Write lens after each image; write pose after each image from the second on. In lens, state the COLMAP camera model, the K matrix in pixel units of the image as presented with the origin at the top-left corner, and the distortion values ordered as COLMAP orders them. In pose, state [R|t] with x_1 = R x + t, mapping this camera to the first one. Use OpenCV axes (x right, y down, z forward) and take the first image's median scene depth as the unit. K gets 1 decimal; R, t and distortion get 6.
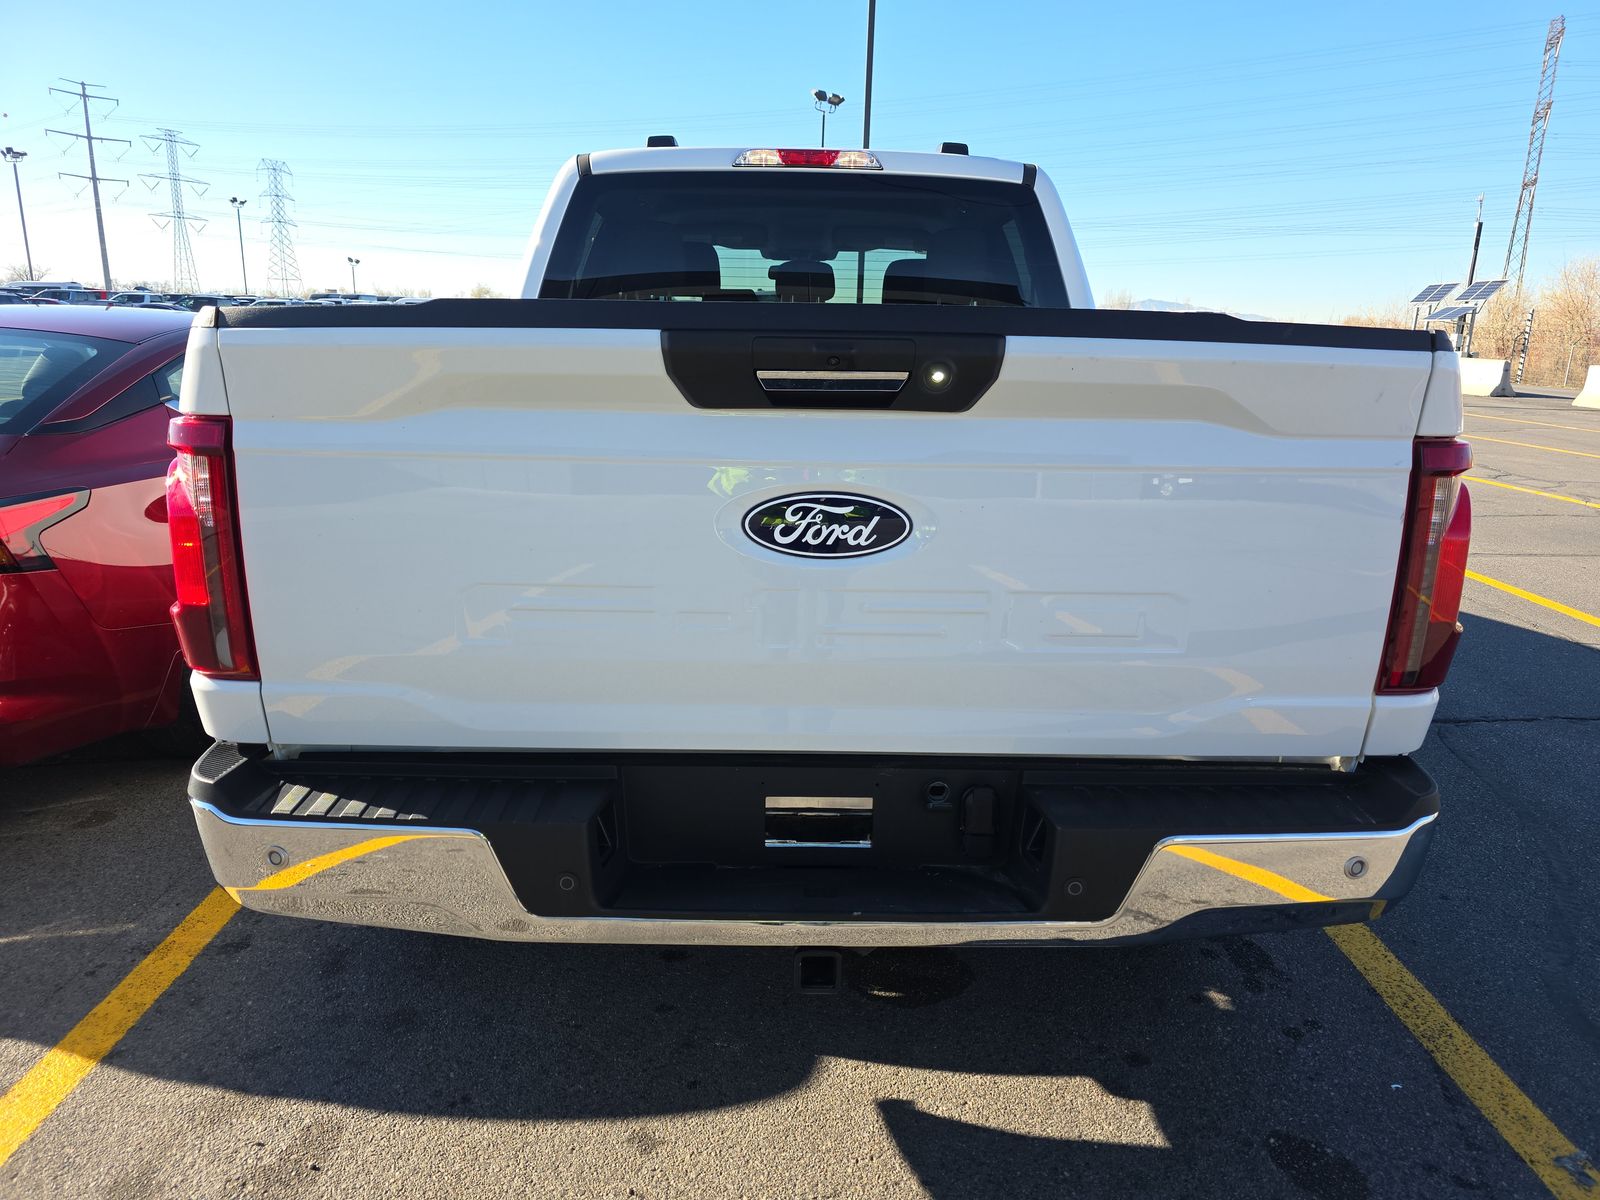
lens RADIAL K [[1089.8, 0, 798.5], [0, 1089.8, 608.5], [0, 0, 1]] dist [0.036757, -0.034104]
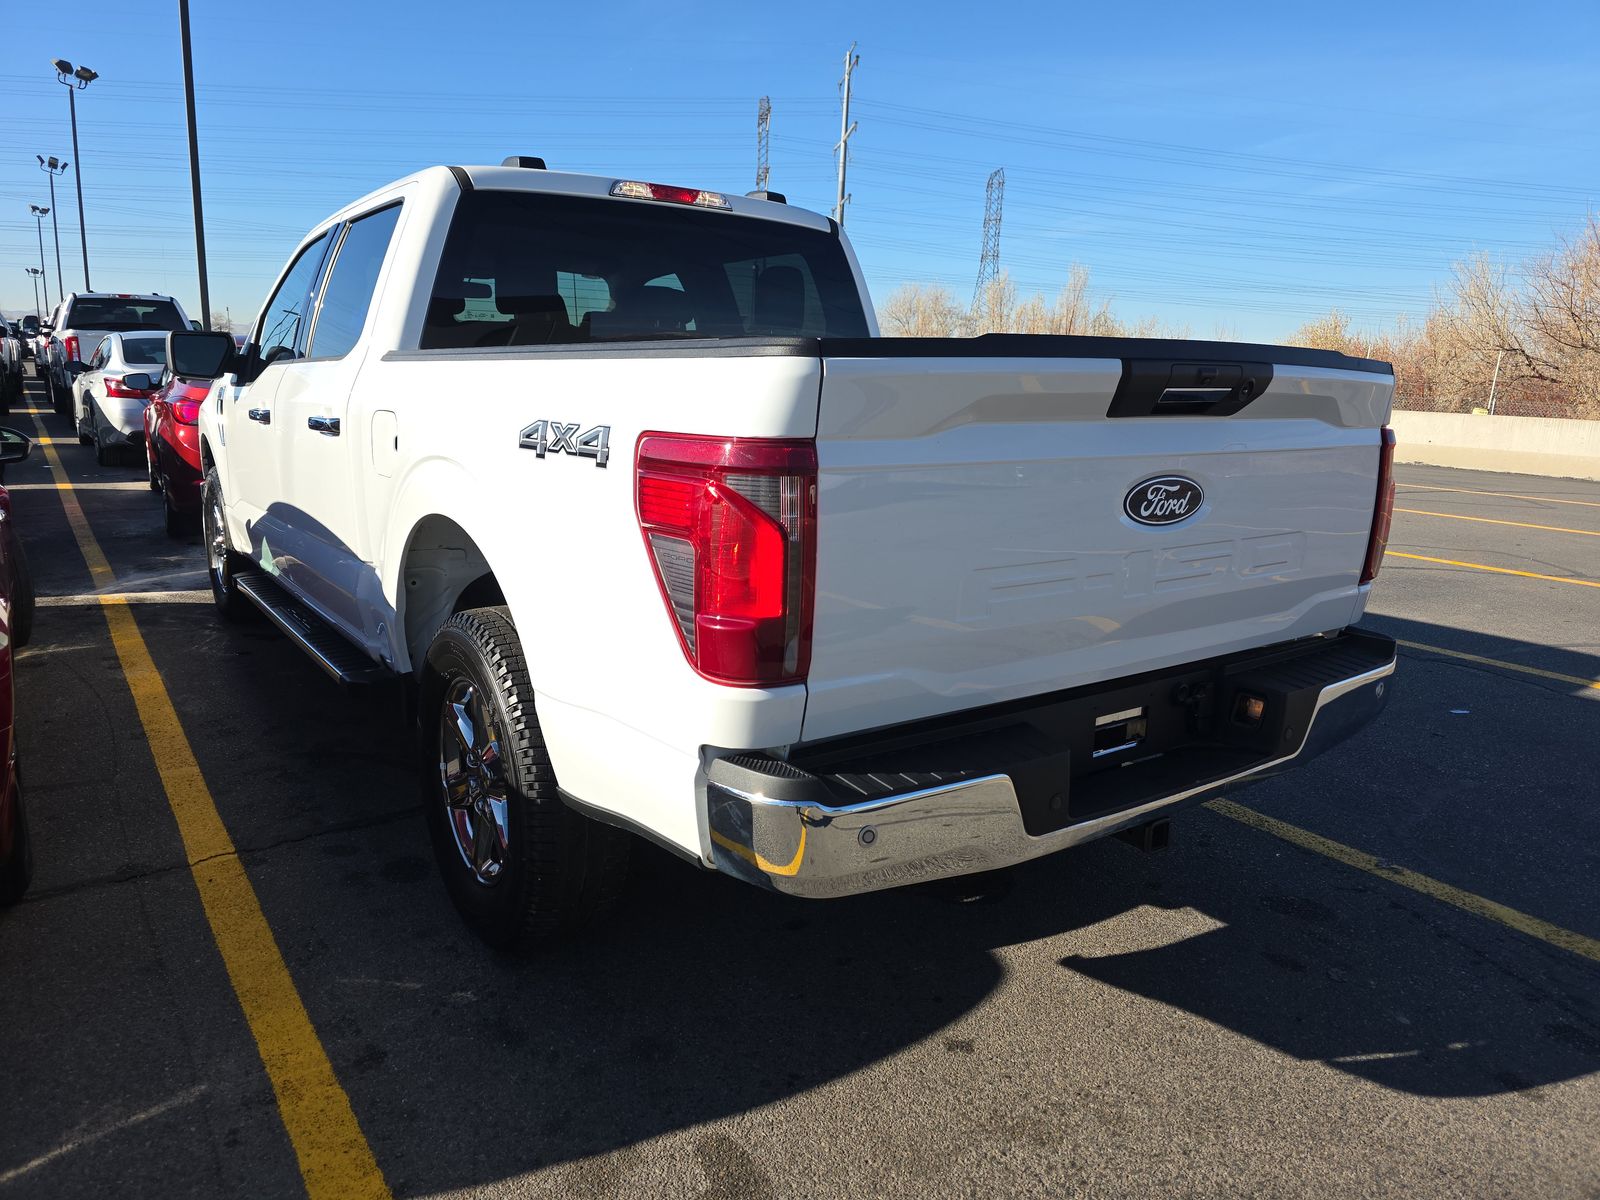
lens RADIAL K [[1091.3, 0, 800.0], [0, 1091.3, 600.0], [0, 0, 1]] dist [0.044436, -0.036182]
pose [[0.820639, -0.115605, 0.559631, -0.789276], [0.128949, 0.991526, 0.015732, -0.023218], [-0.556708, 0.059254, 0.828592, 0.085269]]
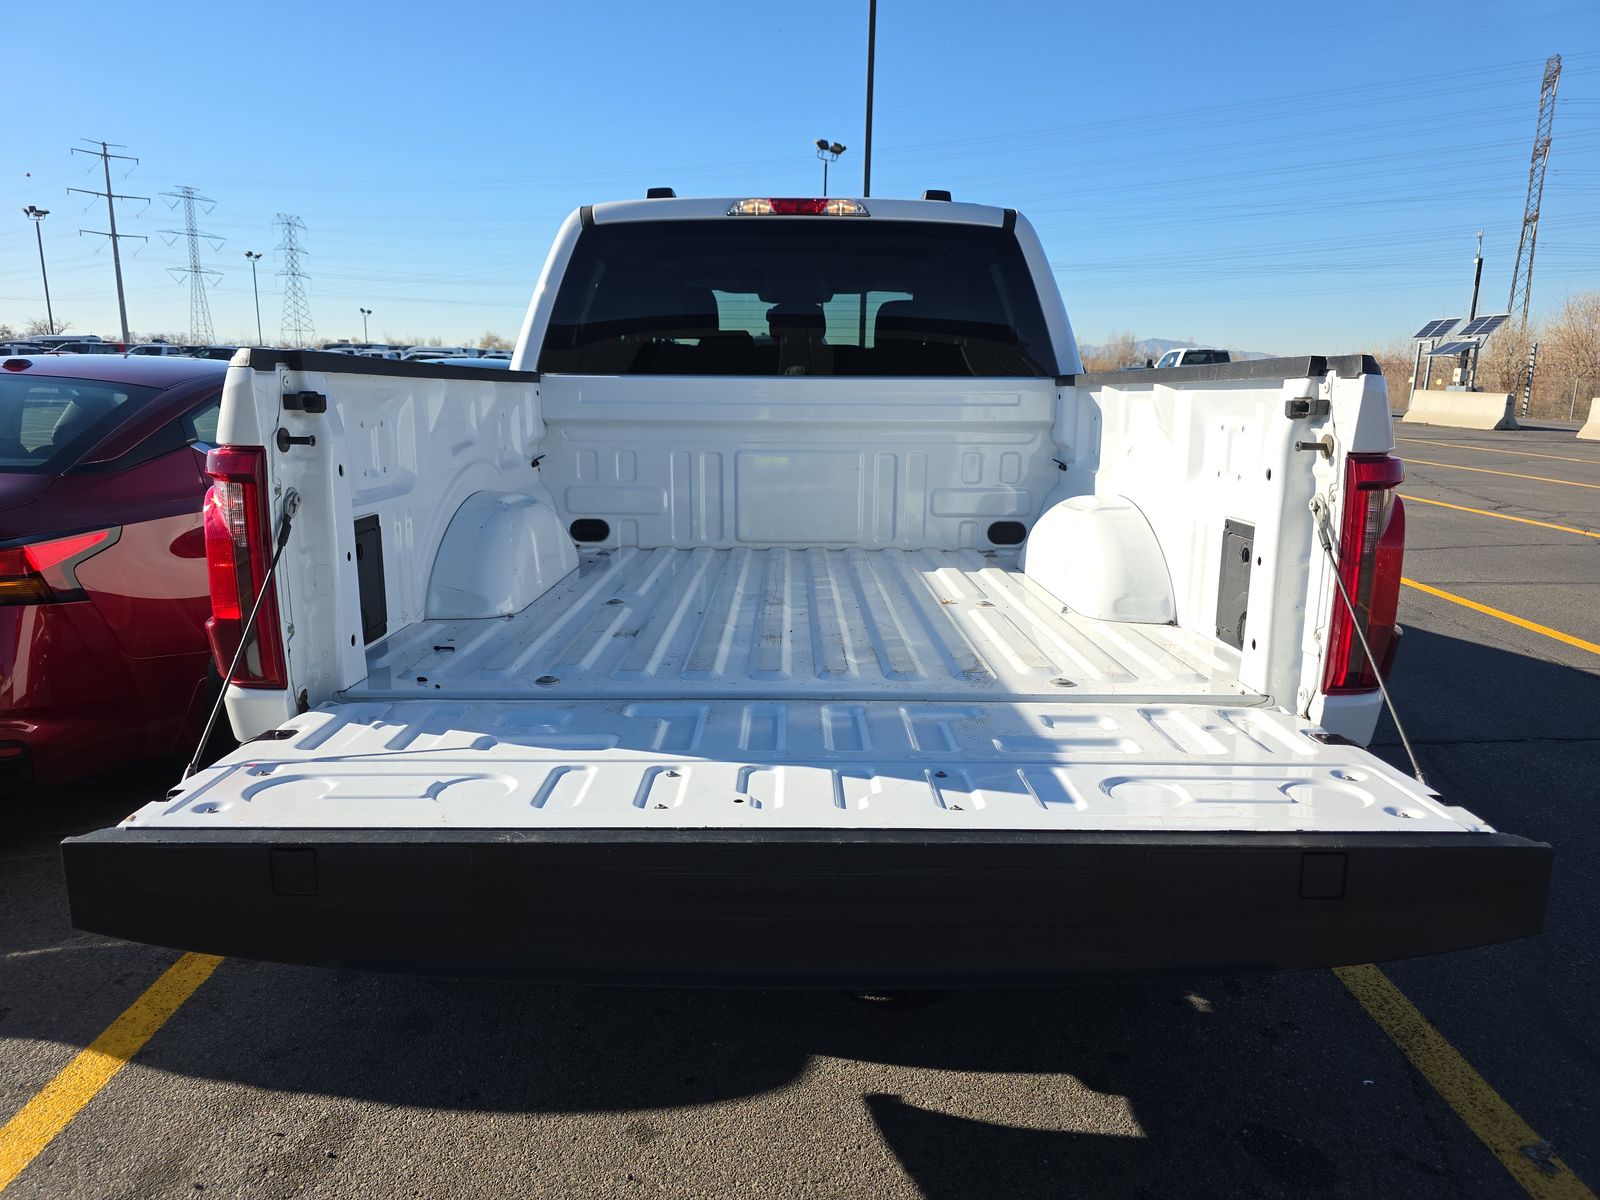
lens RADIAL K [[1092.3, 0, 787.9], [0, 1092.3, 608.8], [0, 0, 1]] dist [0.036697, -0.036796]
pose [[0.999825, -0.008849, -0.016470, 0.017934], [0.008225, 0.999259, -0.037593, 0.023137], [0.016791, 0.037451, 0.999157, -0.060685]]
